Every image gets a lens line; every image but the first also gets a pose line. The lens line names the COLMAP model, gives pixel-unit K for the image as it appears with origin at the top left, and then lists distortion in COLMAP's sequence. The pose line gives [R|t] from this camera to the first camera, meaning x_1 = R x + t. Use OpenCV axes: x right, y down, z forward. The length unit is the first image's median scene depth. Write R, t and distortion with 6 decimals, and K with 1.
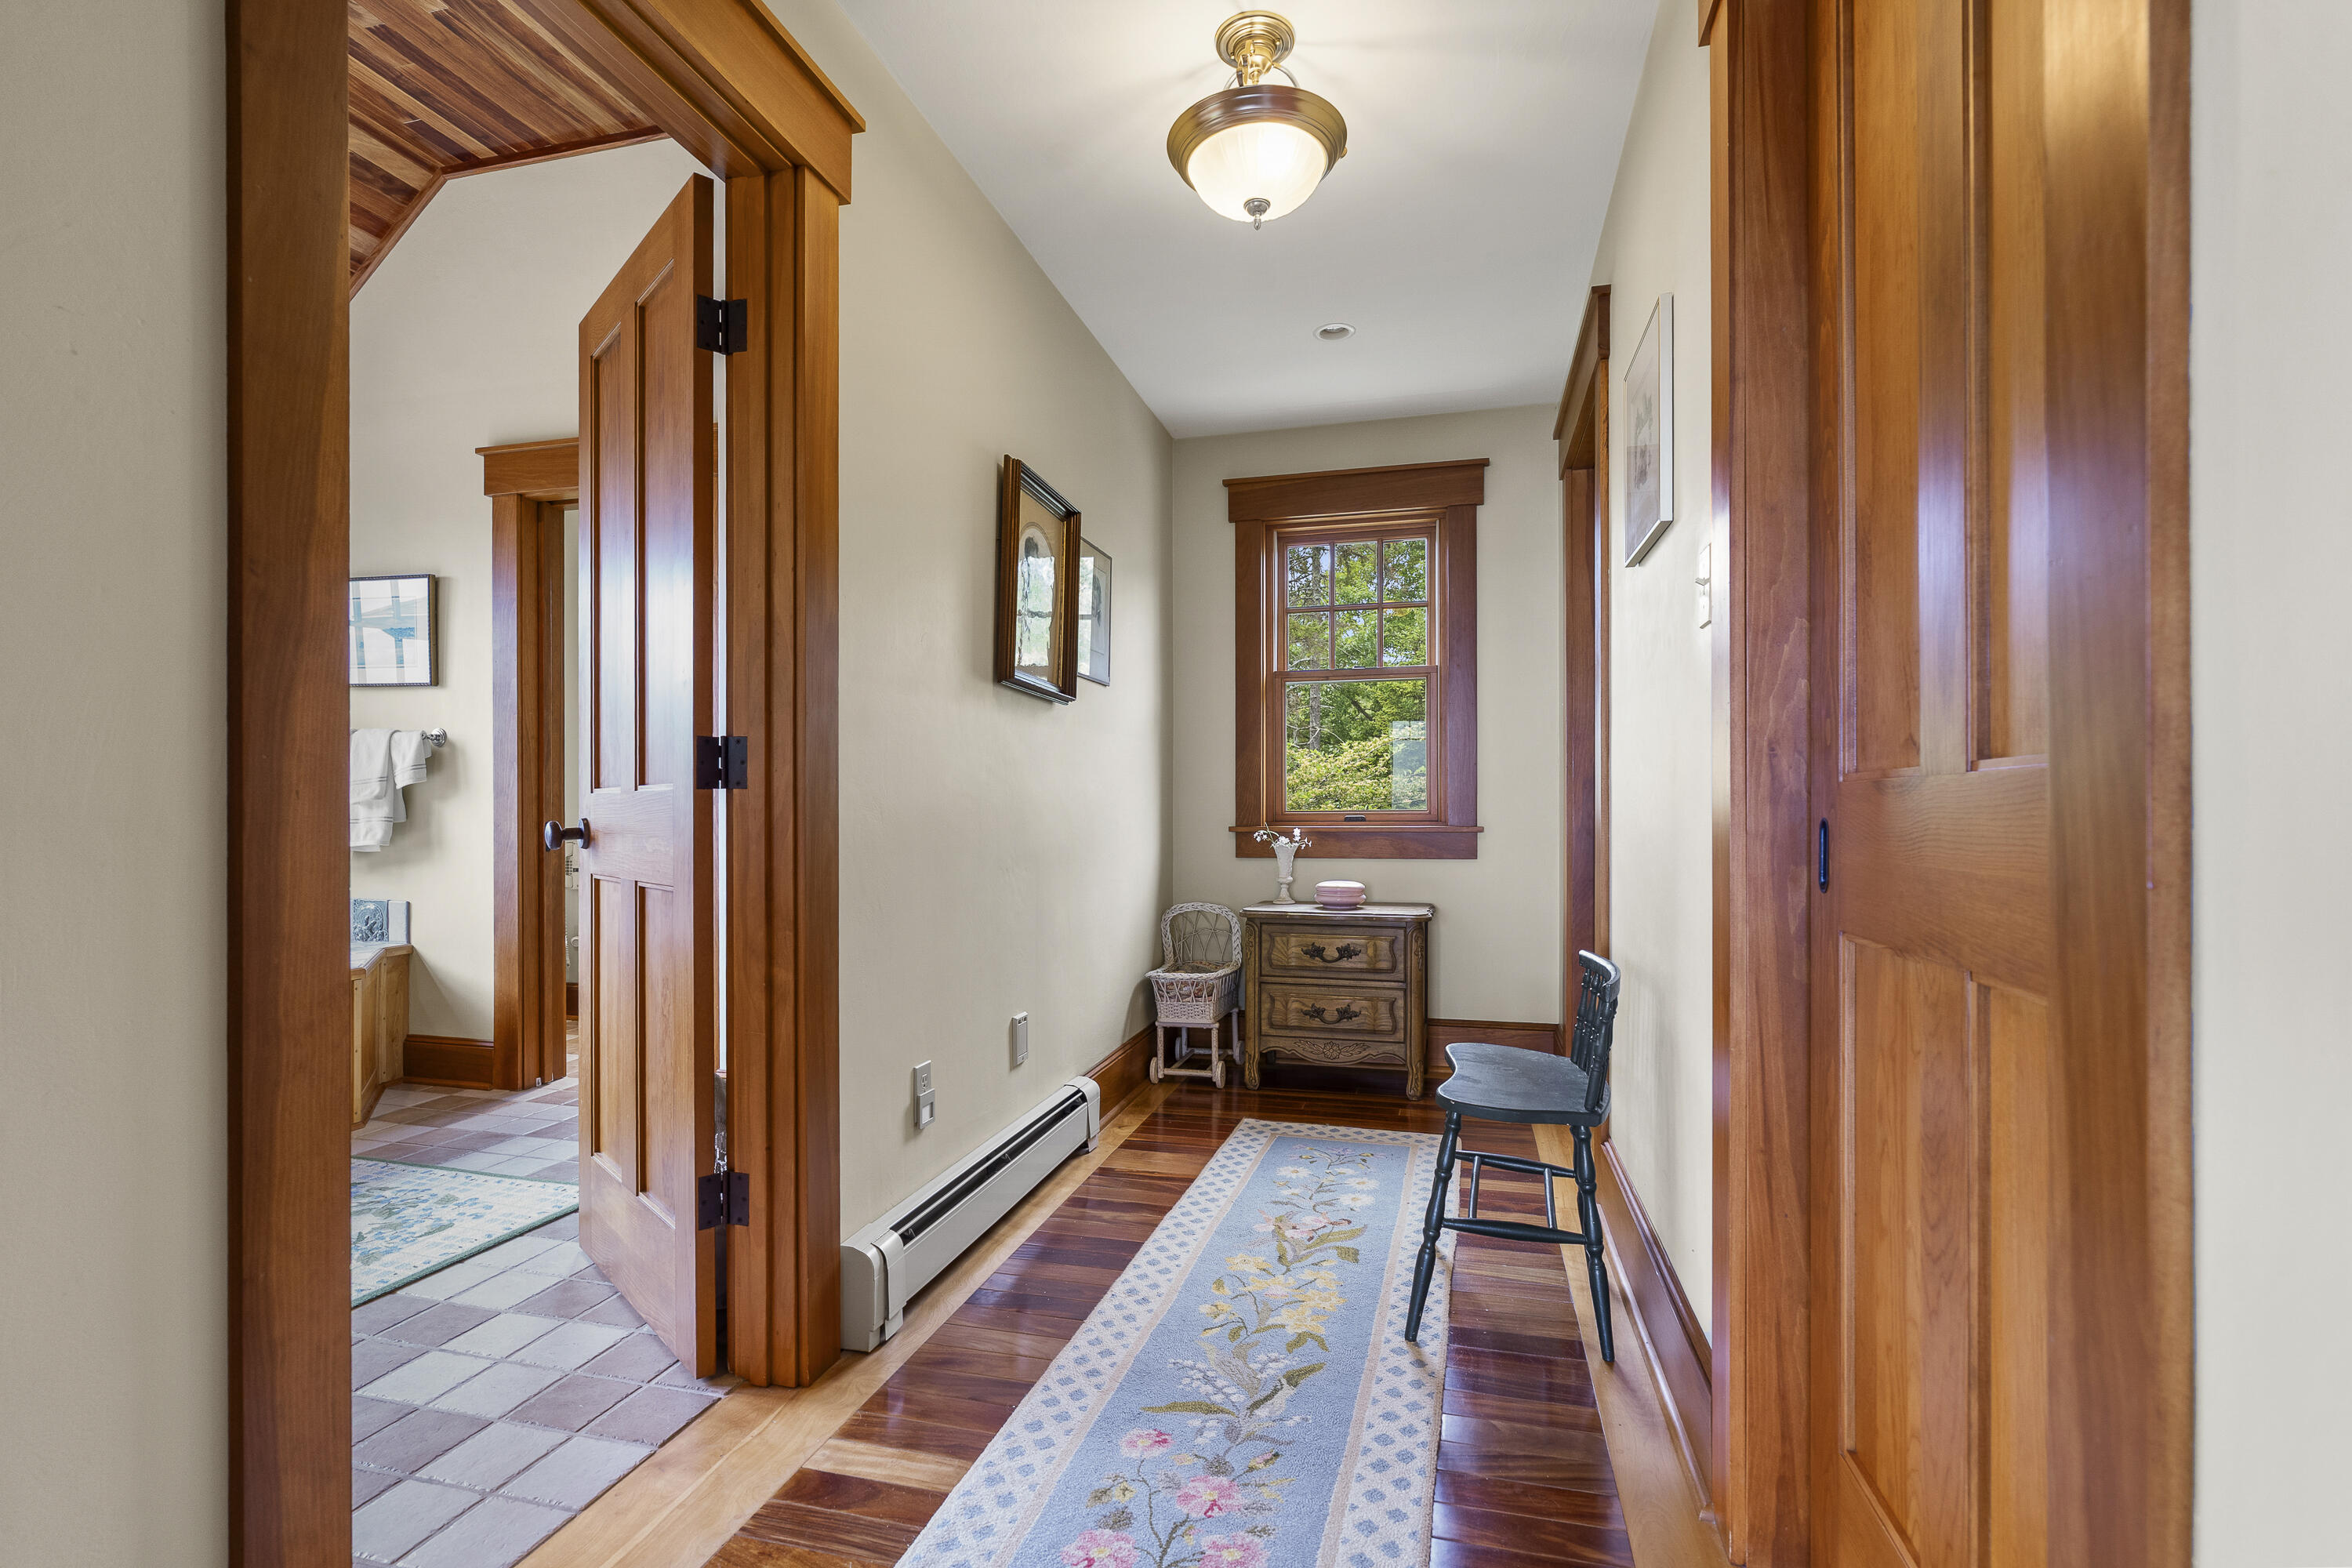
lens RADIAL K [[1056.7, 0, 1175.6], [0, 1056.7, 798.1], [0, 0, 1]] dist [-0.007376, -0.000064]
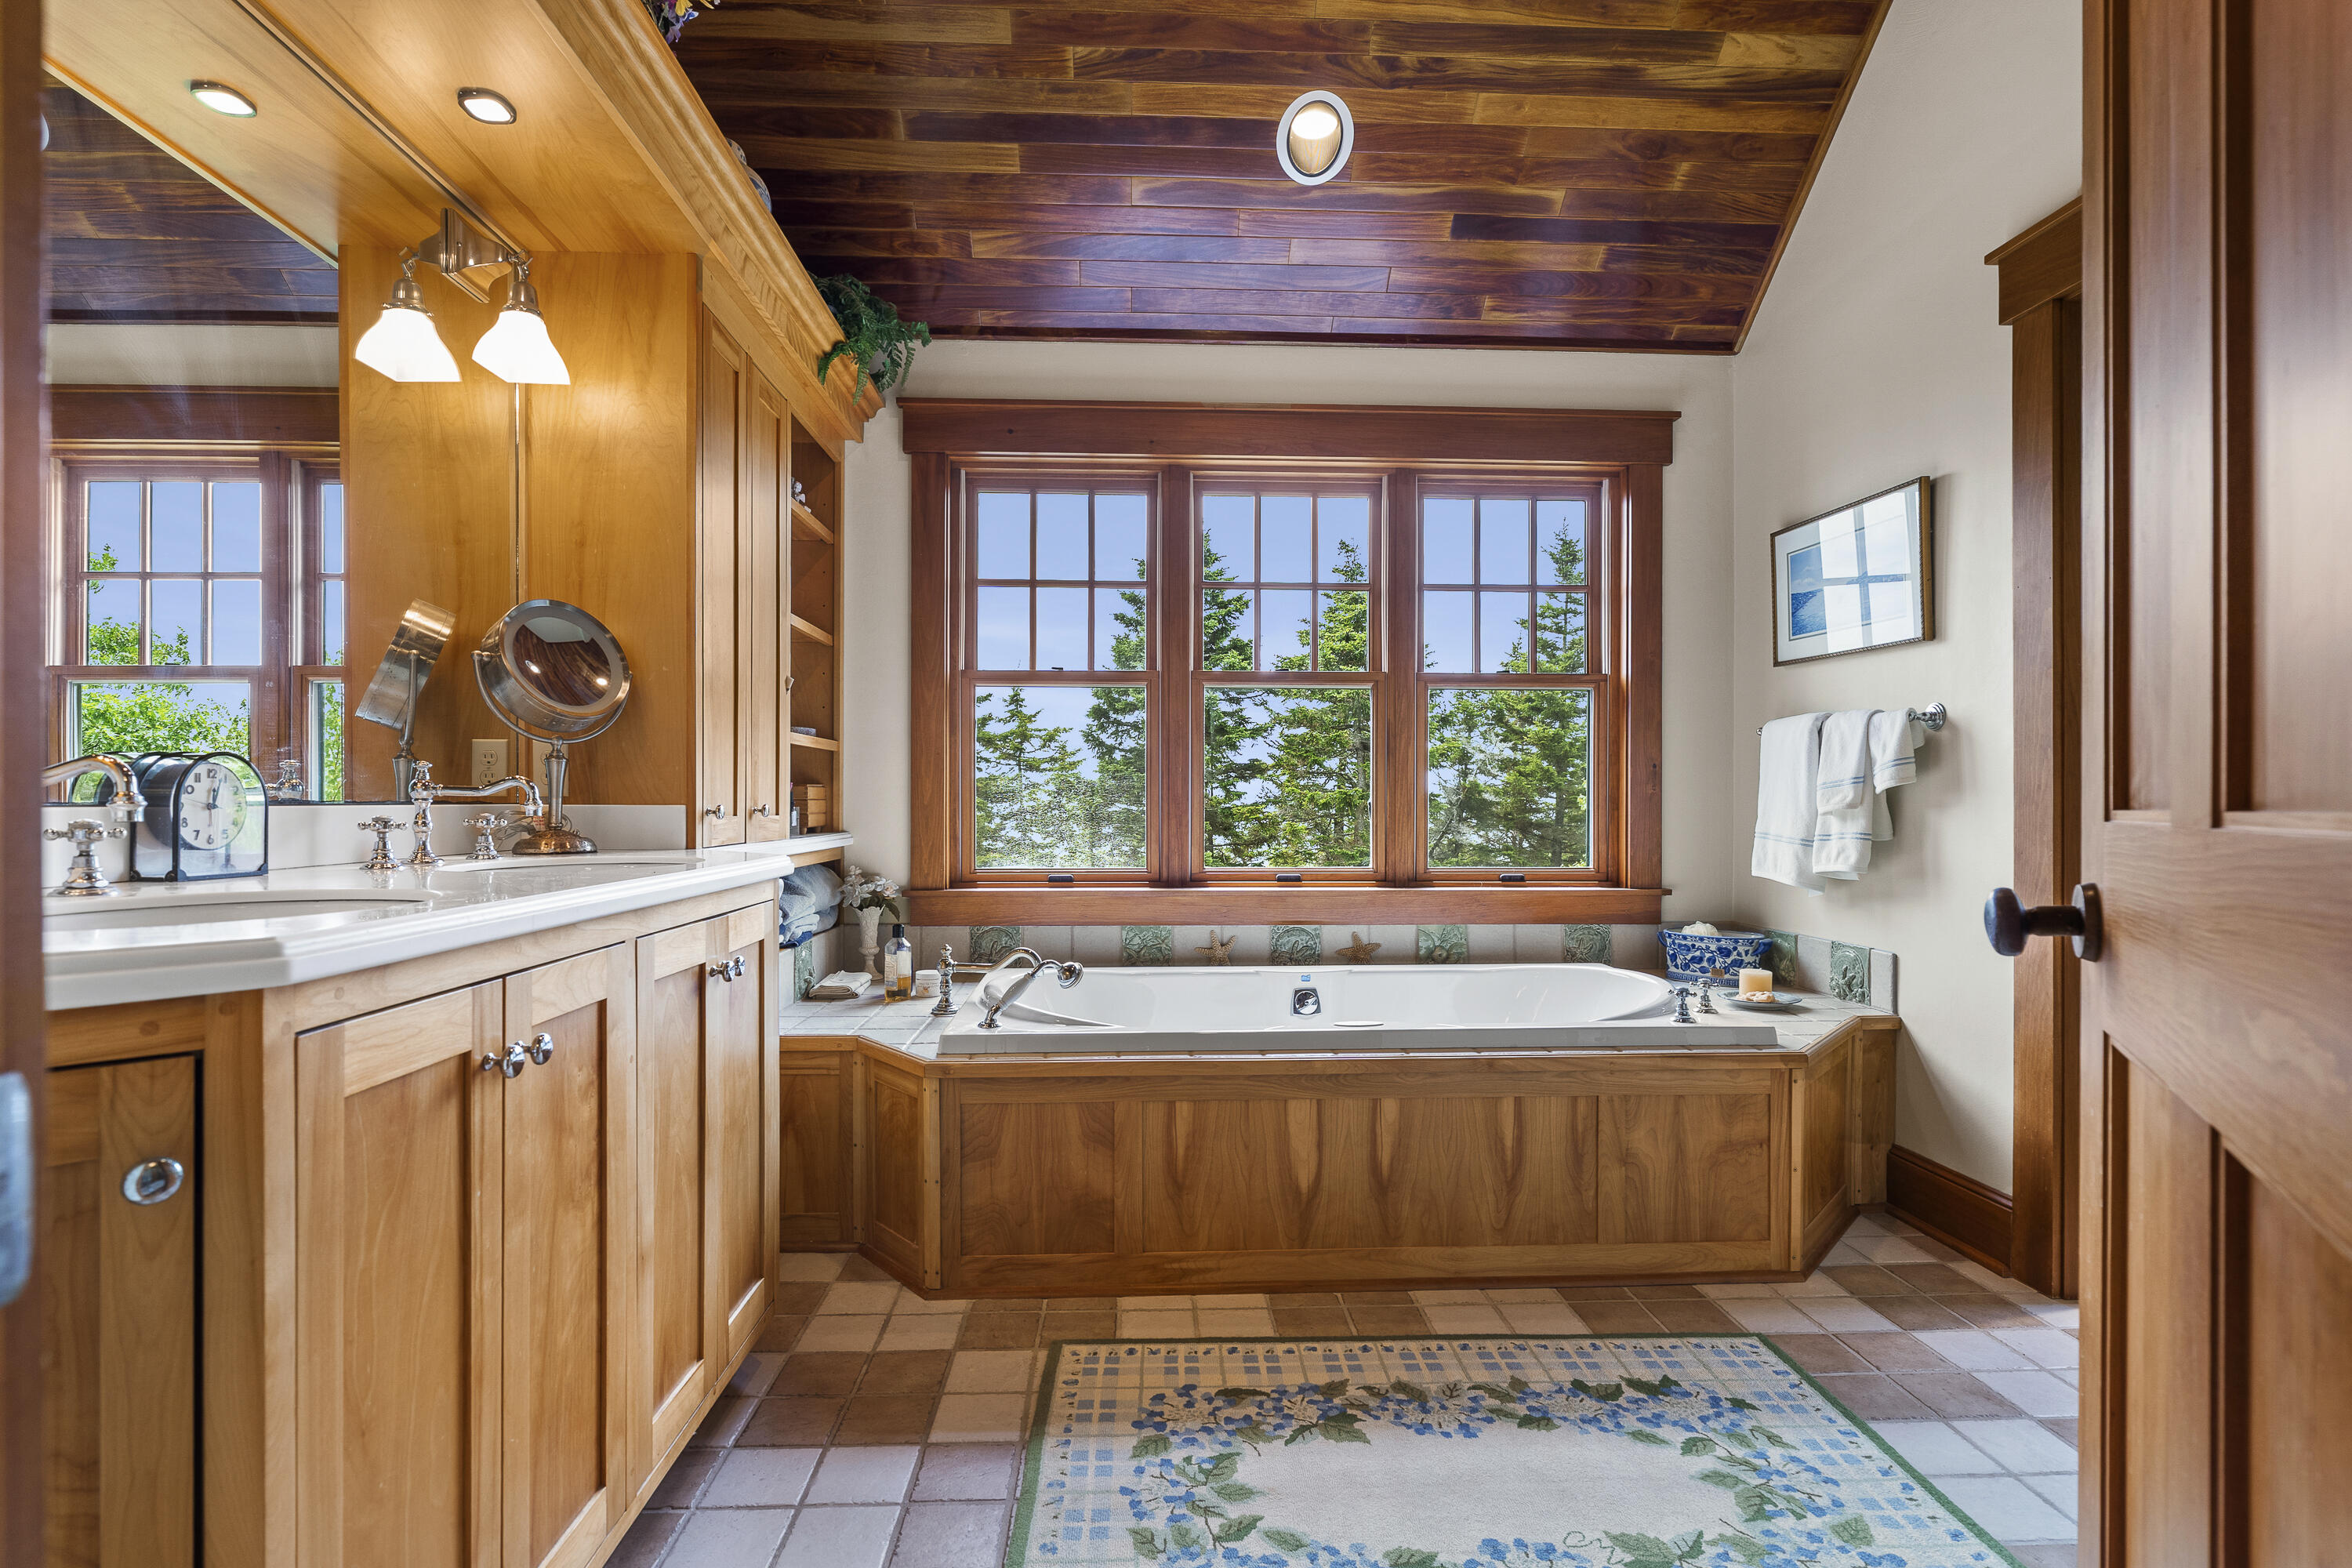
lens RADIAL K [[1143.5, 0, 1156.1], [0, 1143.5, 801.1], [0, 0, 1]] dist [-0.002630, 0.001528]
pose [[0.289108, 0.004253, -0.957287, -0.147615], [0.003668, 0.999978, 0.005550, -0.009788], [0.957289, -0.005116, 0.289086, 0.318508]]
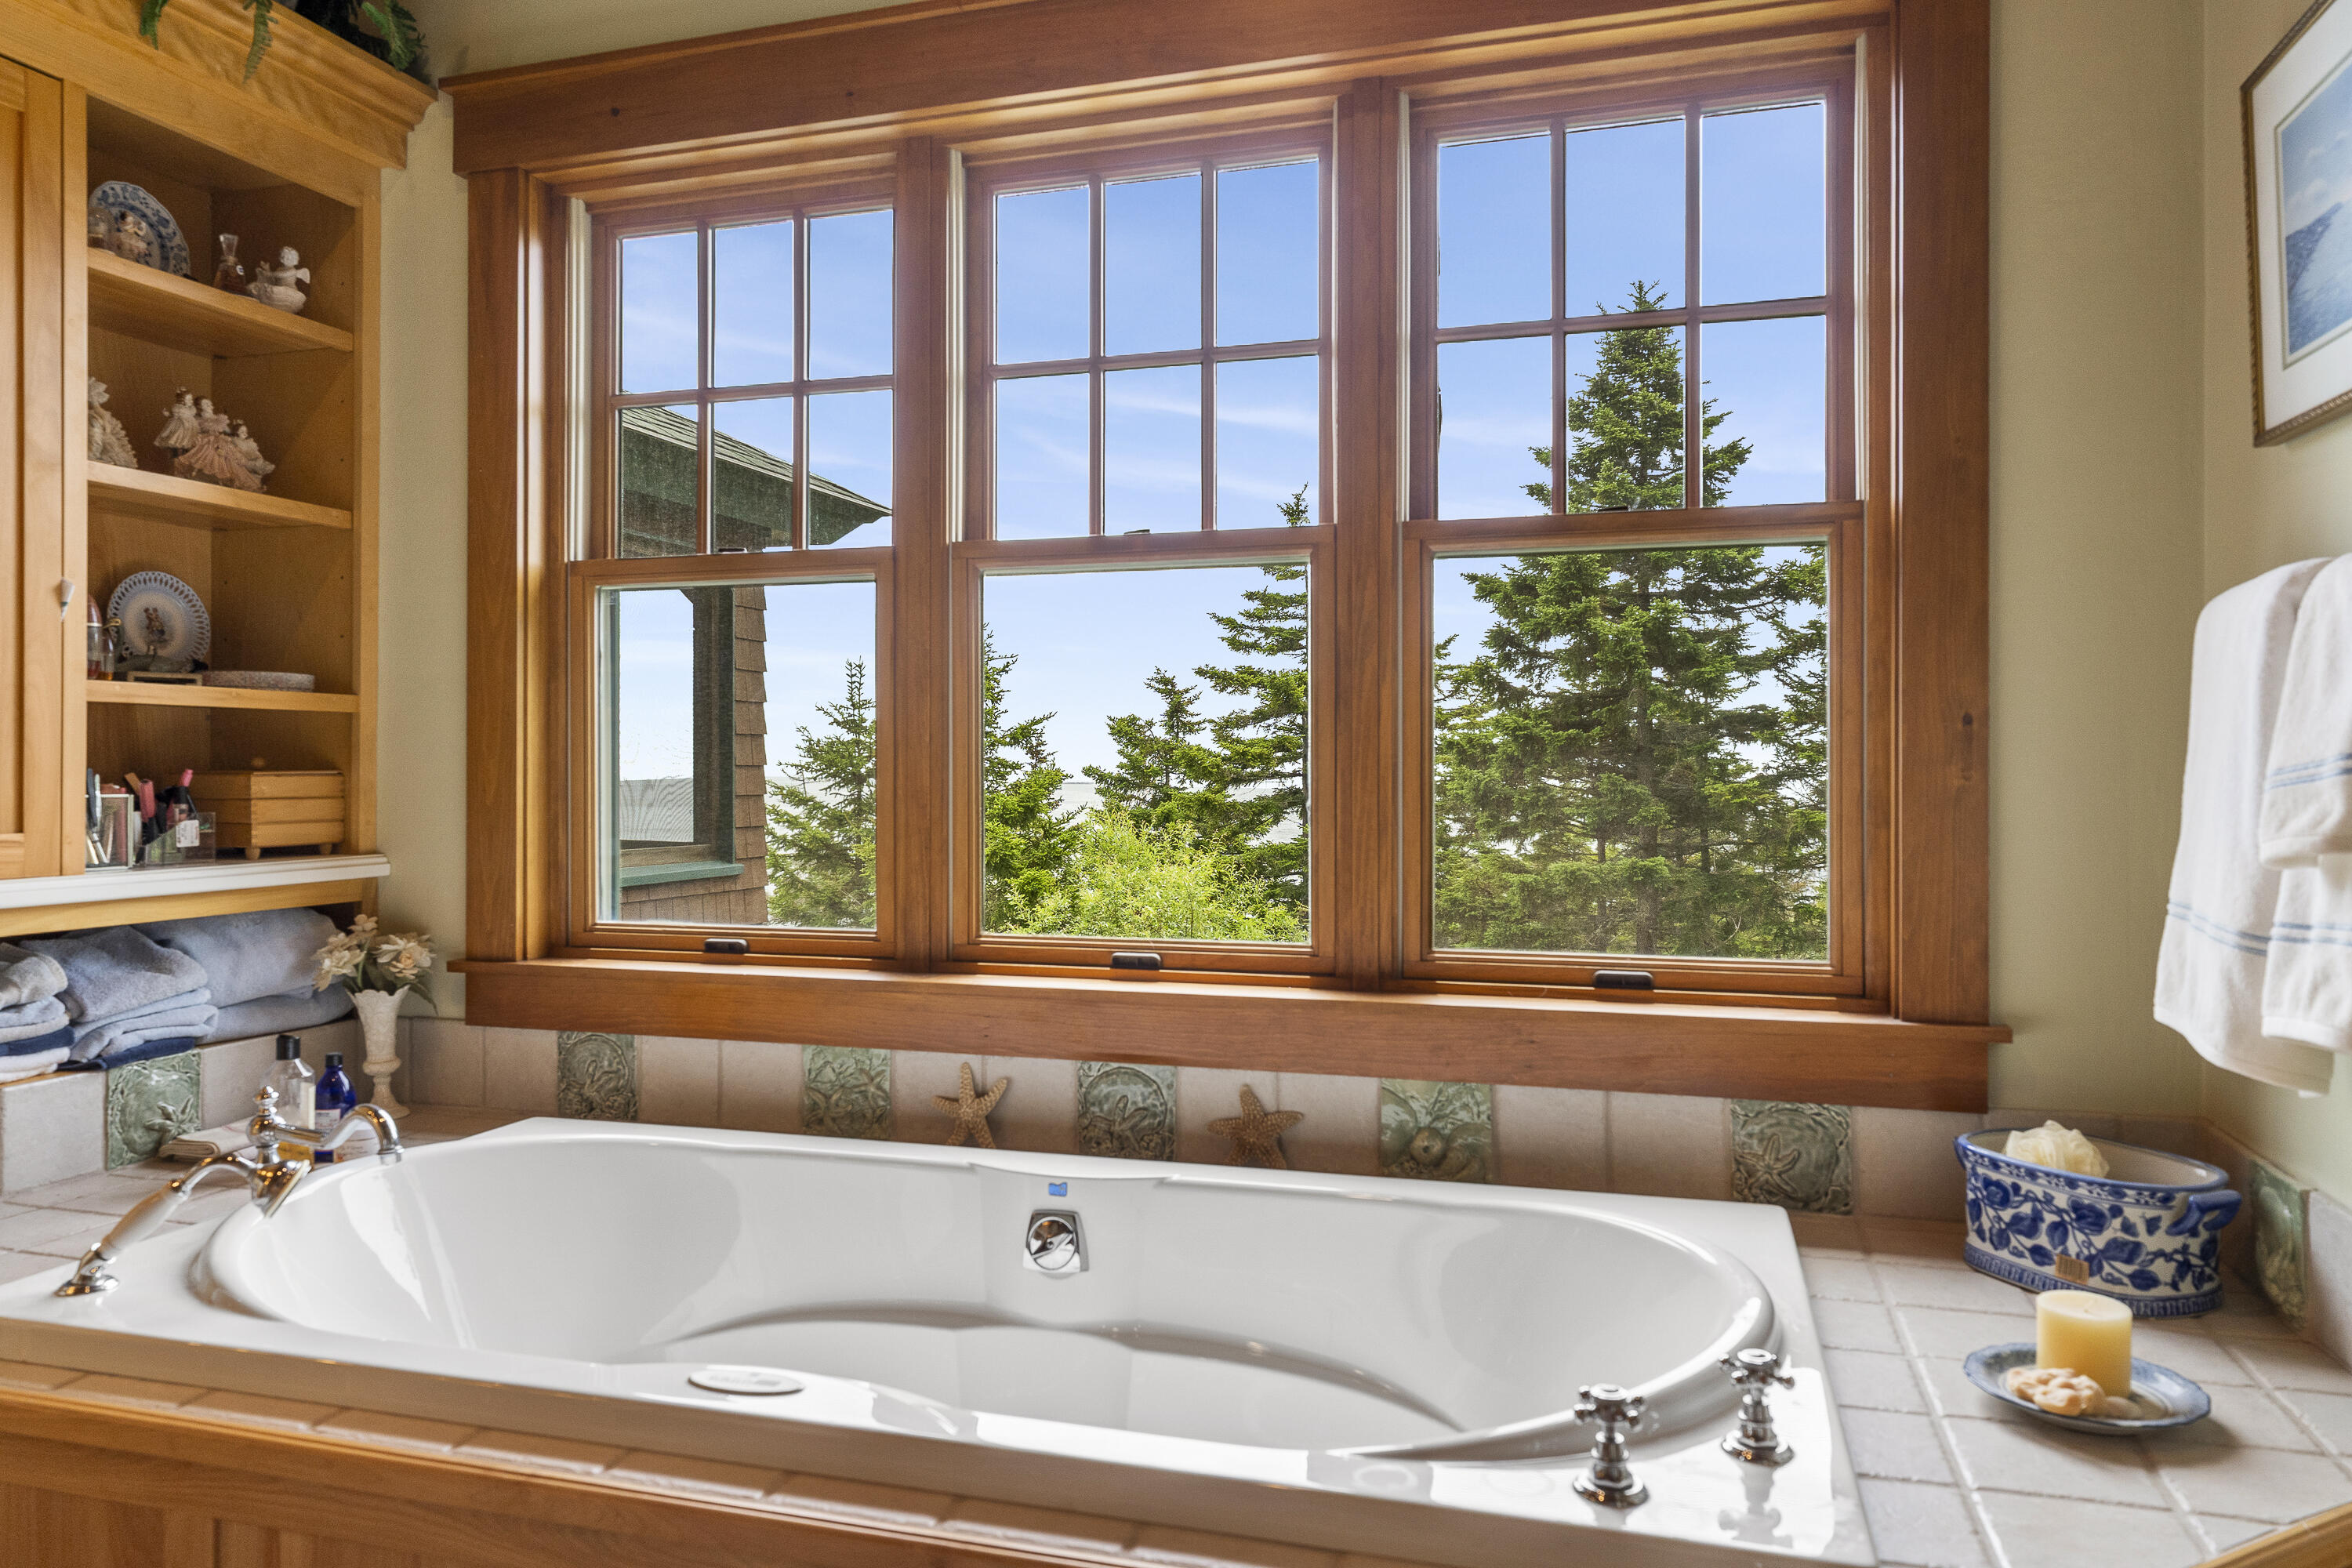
lens RADIAL K [[1604.3, 0, 1160.3], [0, 1604.3, 767.0], [0, 0, 1]] dist [-0.000640, -0.000335]
pose [[-0.053097, 0.002231, -0.998587, -0.361639], [0.007581, 0.999970, 0.001831, -0.018458], [0.998561, -0.007473, -0.053112, 0.703400]]
